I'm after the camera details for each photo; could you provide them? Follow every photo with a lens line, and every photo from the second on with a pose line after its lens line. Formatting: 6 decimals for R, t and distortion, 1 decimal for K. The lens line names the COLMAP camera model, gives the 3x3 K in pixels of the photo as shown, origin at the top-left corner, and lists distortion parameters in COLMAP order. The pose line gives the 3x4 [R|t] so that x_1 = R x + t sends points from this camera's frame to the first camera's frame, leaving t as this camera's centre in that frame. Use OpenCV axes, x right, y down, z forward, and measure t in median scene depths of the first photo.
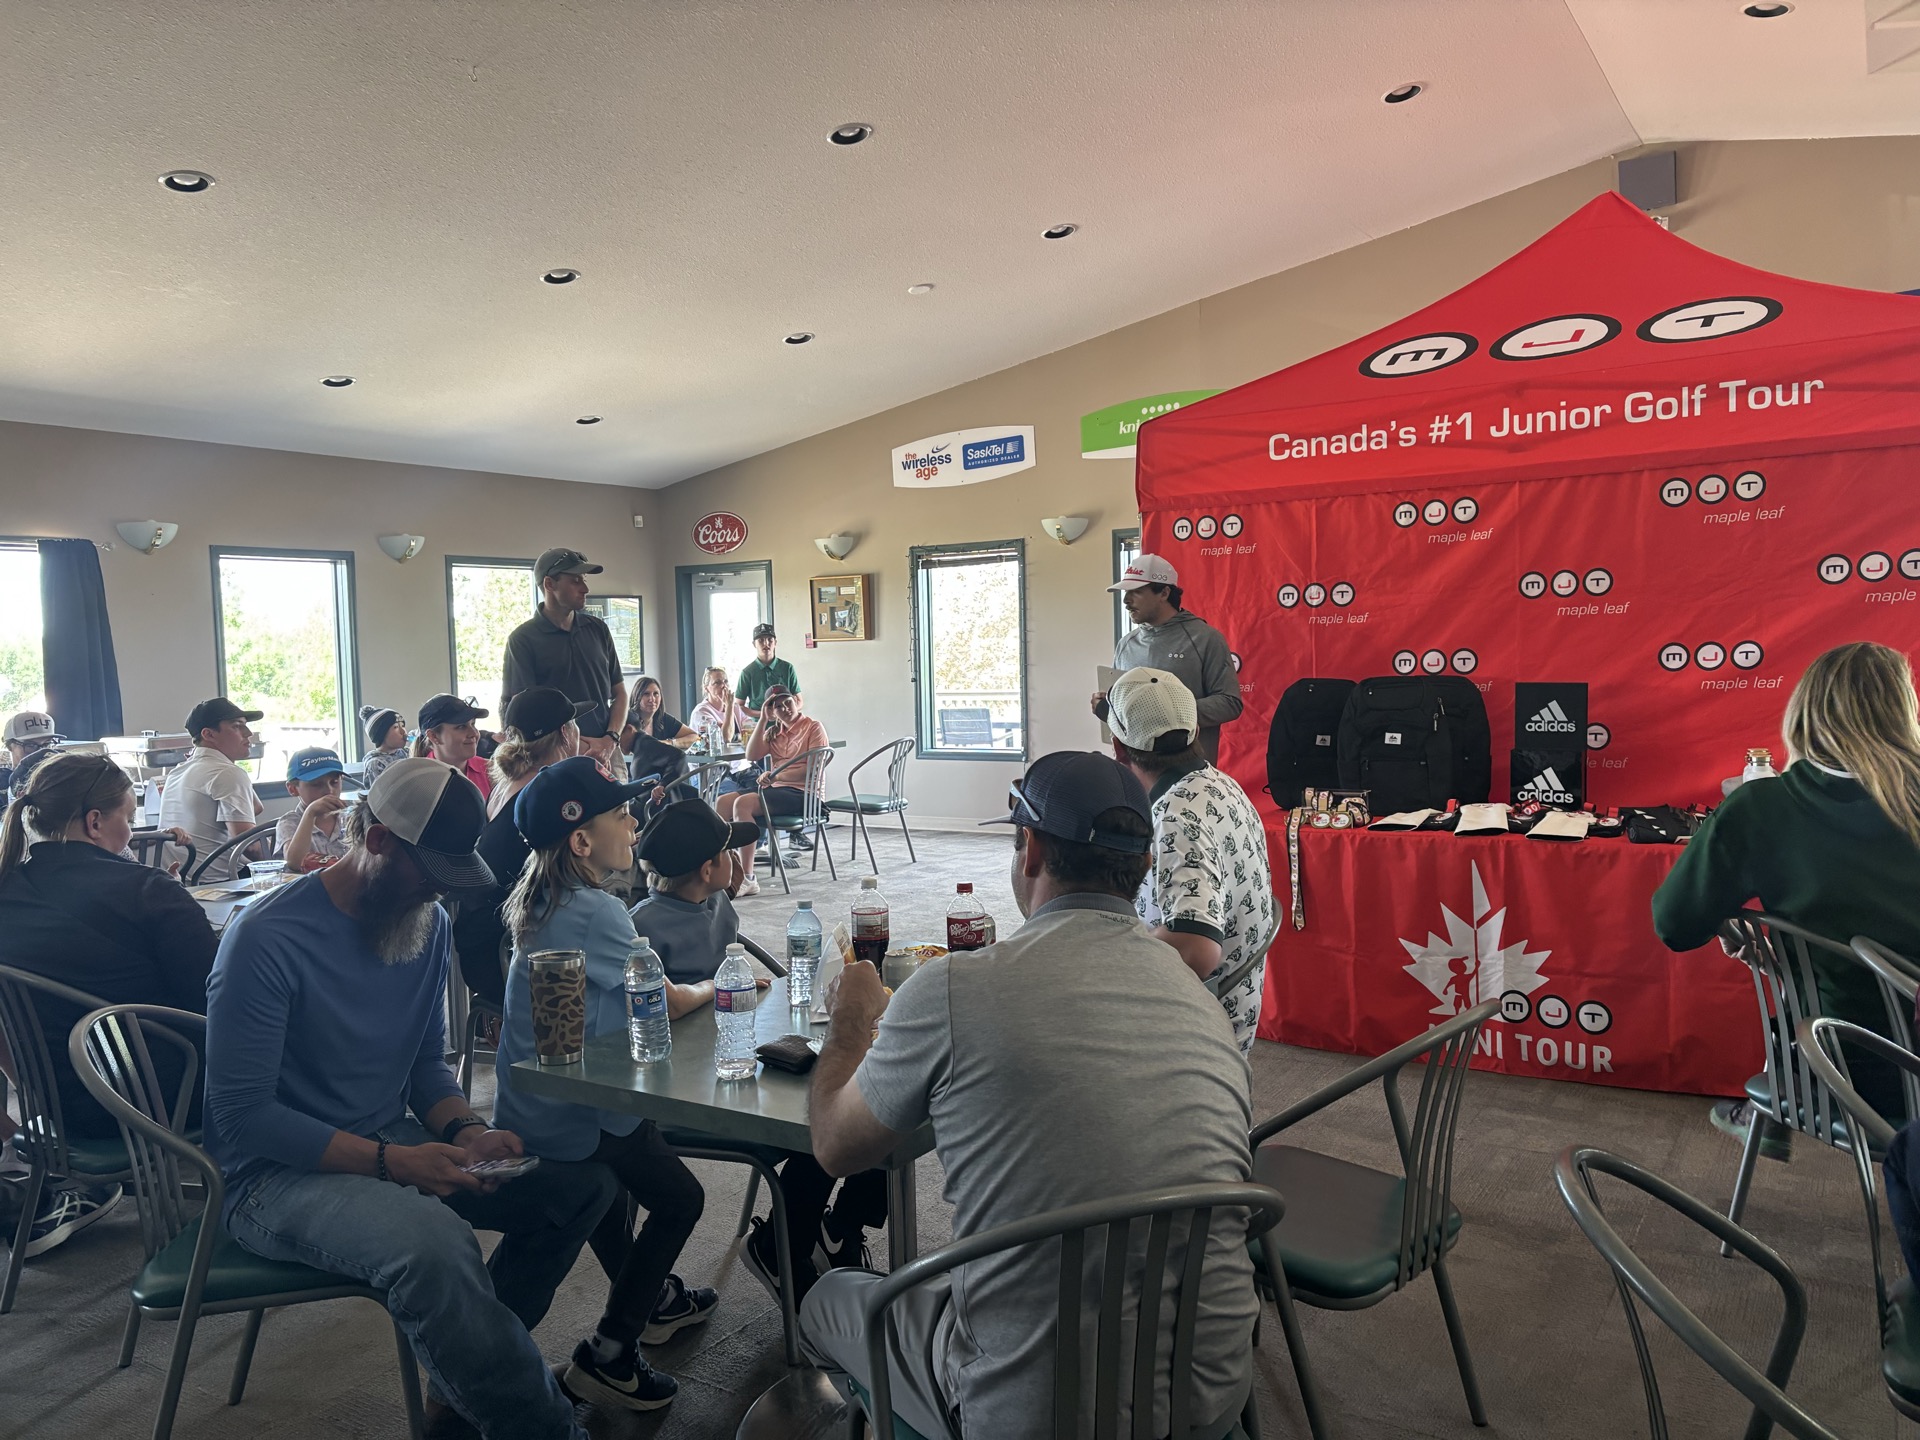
lens RADIAL K [[1448.0, 0, 958.7], [0, 1448.0, 721.0], [0, 0, 1]] dist [0.030689, 0.003541]
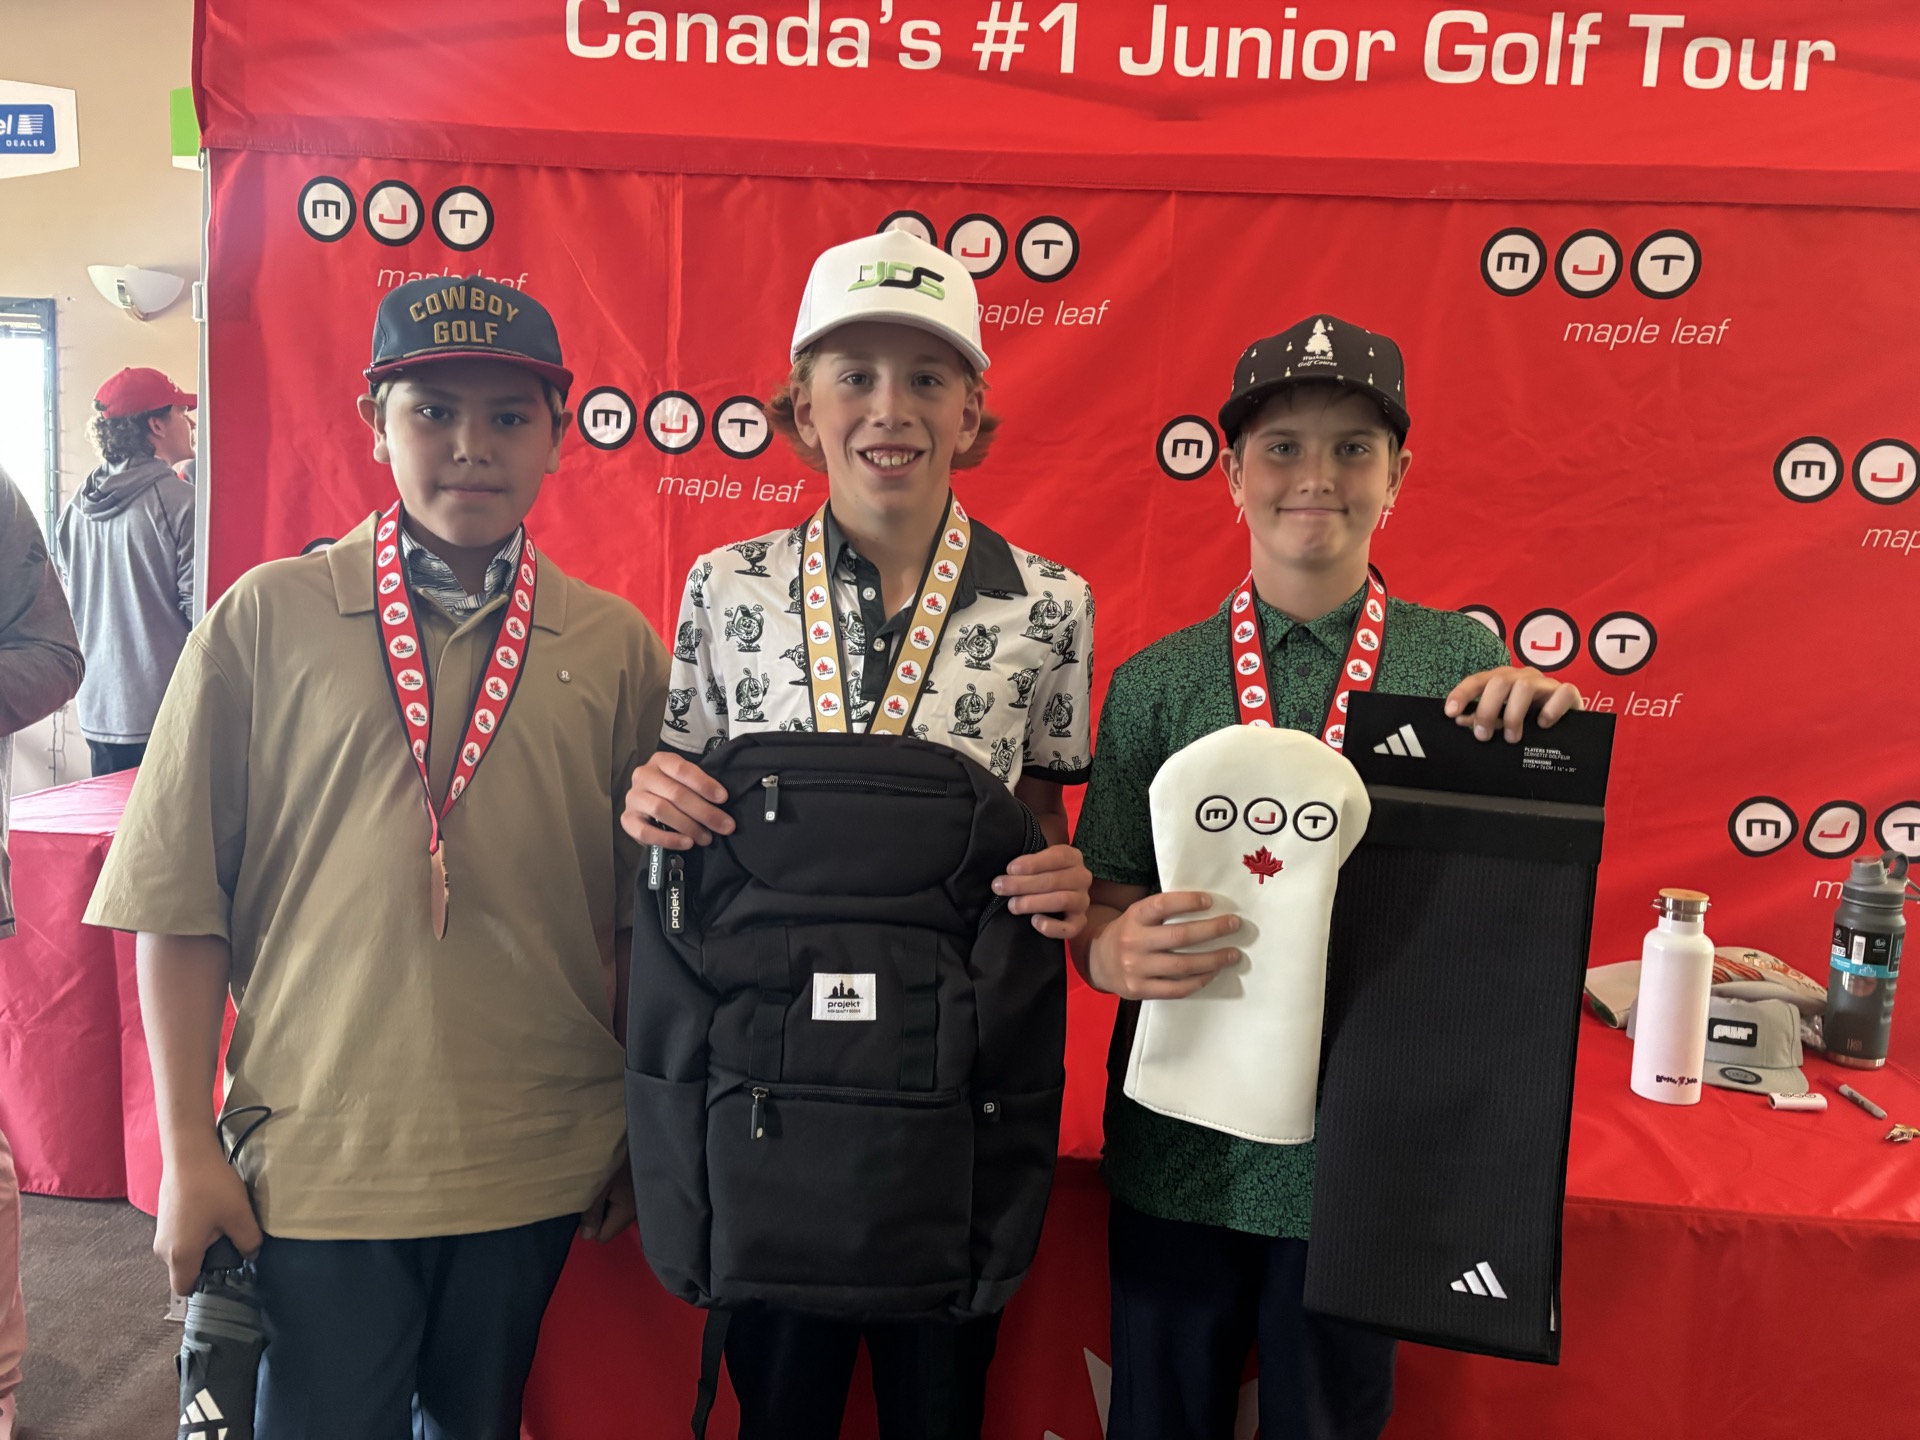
lens RADIAL K [[1443.6, 0, 974.8], [0, 1443.6, 739.5], [0, 0, 1]] dist [0.028871, 0.002353]
pose [[0.860360, 0.005505, 0.509658, 0.122209], [-0.049318, 0.996149, 0.072495, -0.035125], [-0.507296, -0.087507, 0.857318, 0.655578]]
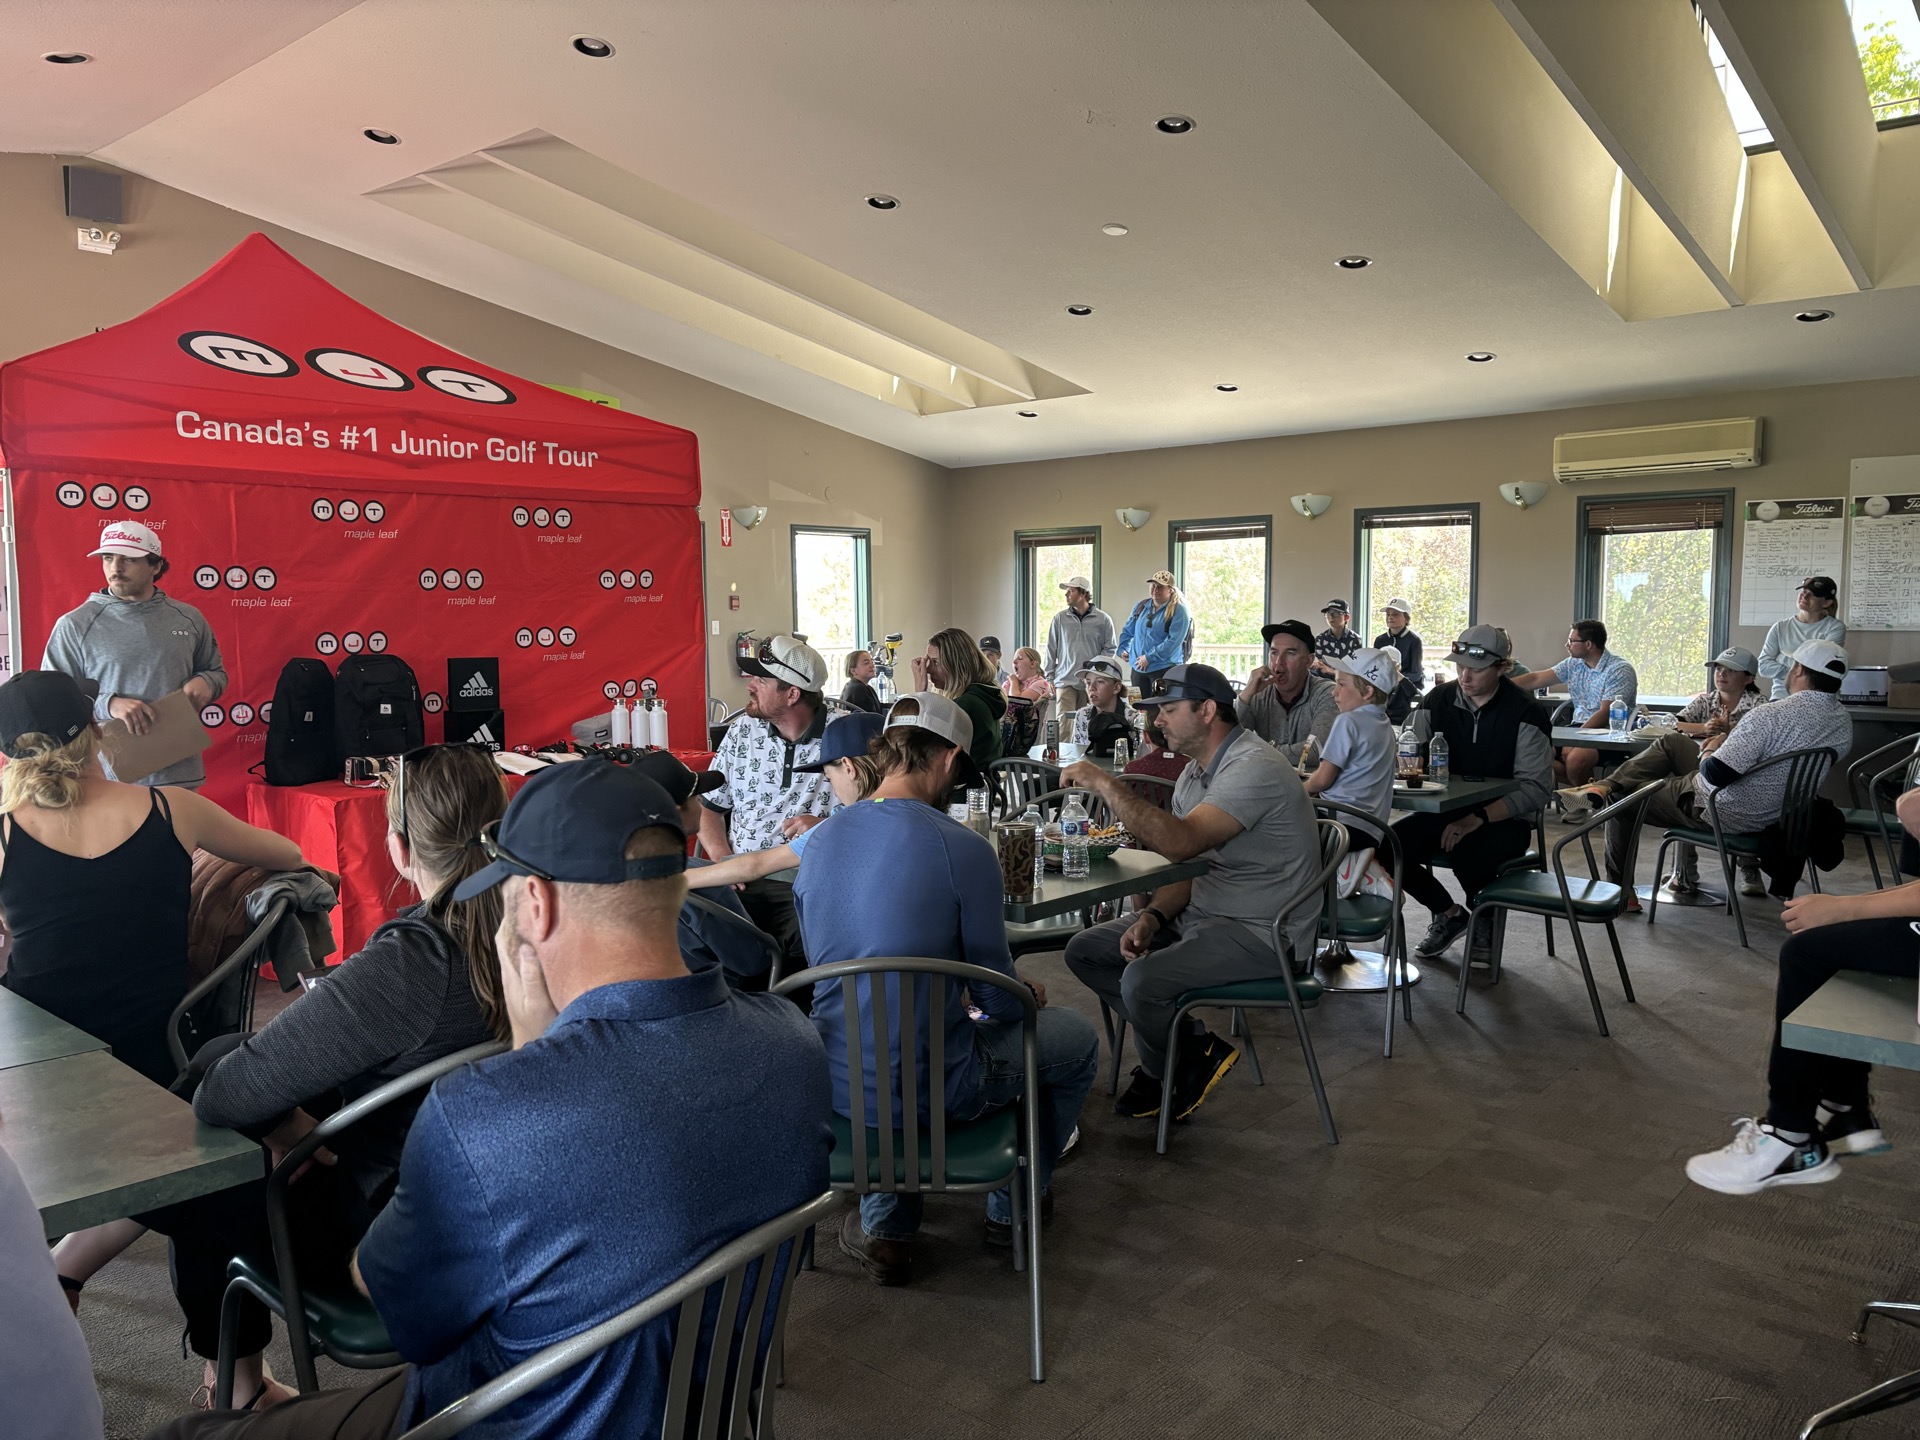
lens RADIAL K [[1455.9, 0, 955.5], [0, 1455.9, 736.9], [0, 0, 1]] dist [0.028900, -0.006953]
pose [[0.147376, -0.066518, 0.986841, -0.764069], [0.053772, 0.996799, 0.059158, -0.009953], [-0.987618, 0.044346, 0.150481, 0.380163]]
